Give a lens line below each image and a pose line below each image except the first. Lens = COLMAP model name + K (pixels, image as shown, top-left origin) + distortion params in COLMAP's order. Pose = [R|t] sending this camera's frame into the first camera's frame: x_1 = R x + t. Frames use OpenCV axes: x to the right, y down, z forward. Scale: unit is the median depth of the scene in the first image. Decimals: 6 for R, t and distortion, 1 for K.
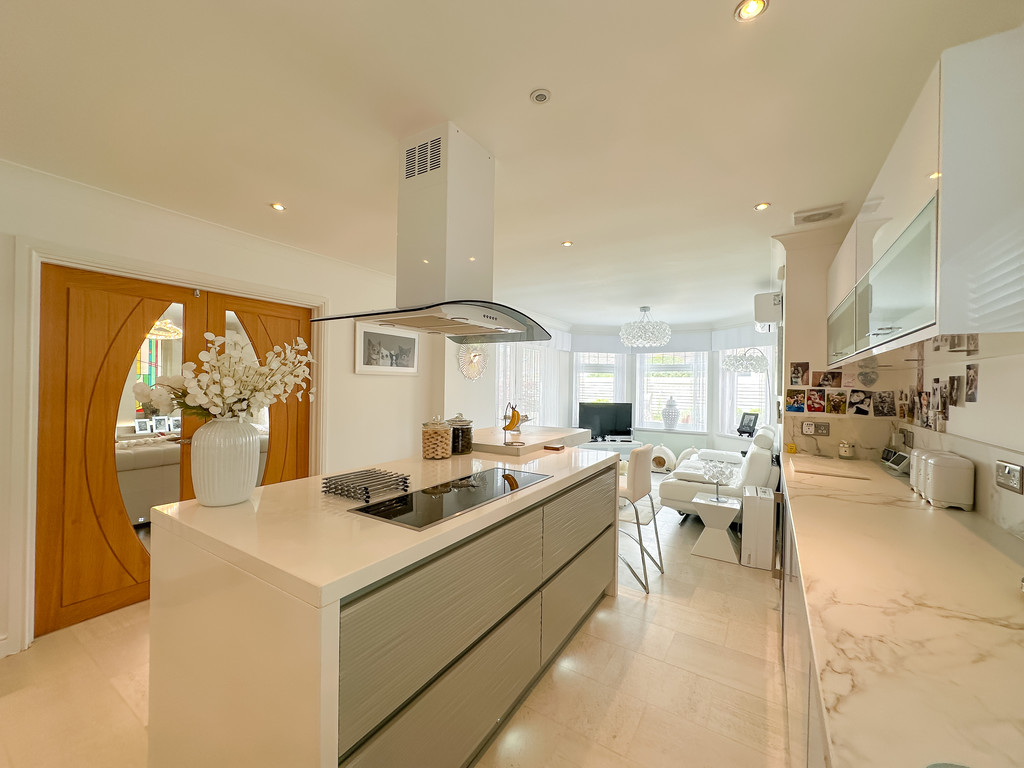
lens RADIAL K [[411.3, 0, 514.9], [0, 411.3, 382.0], [0, 0, 1]] dist [0.002322, -0.000028]
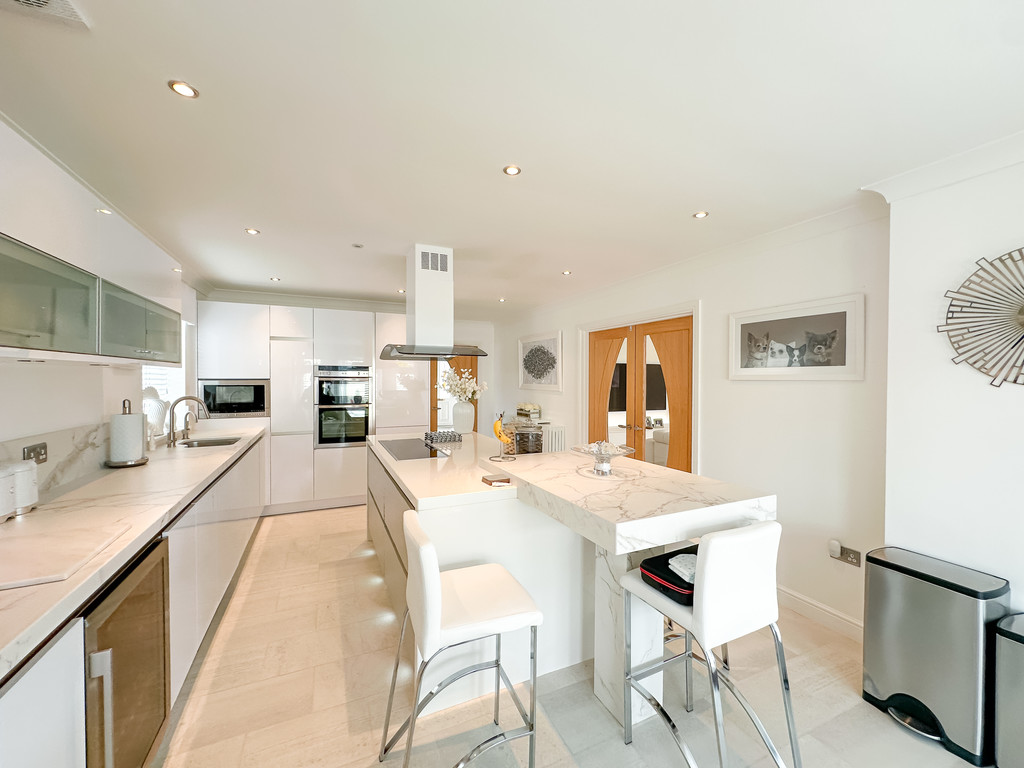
lens RADIAL K [[411.3, 0, 516.7], [0, 411.3, 381.1], [0, 0, 1]] dist [0.002322, -0.000028]
pose [[-0.543403, -0.013267, -0.839367, 0.479278], [-0.011865, 0.999897, -0.008123, -0.004780], [0.839388, 0.005545, -0.543504, 0.992553]]
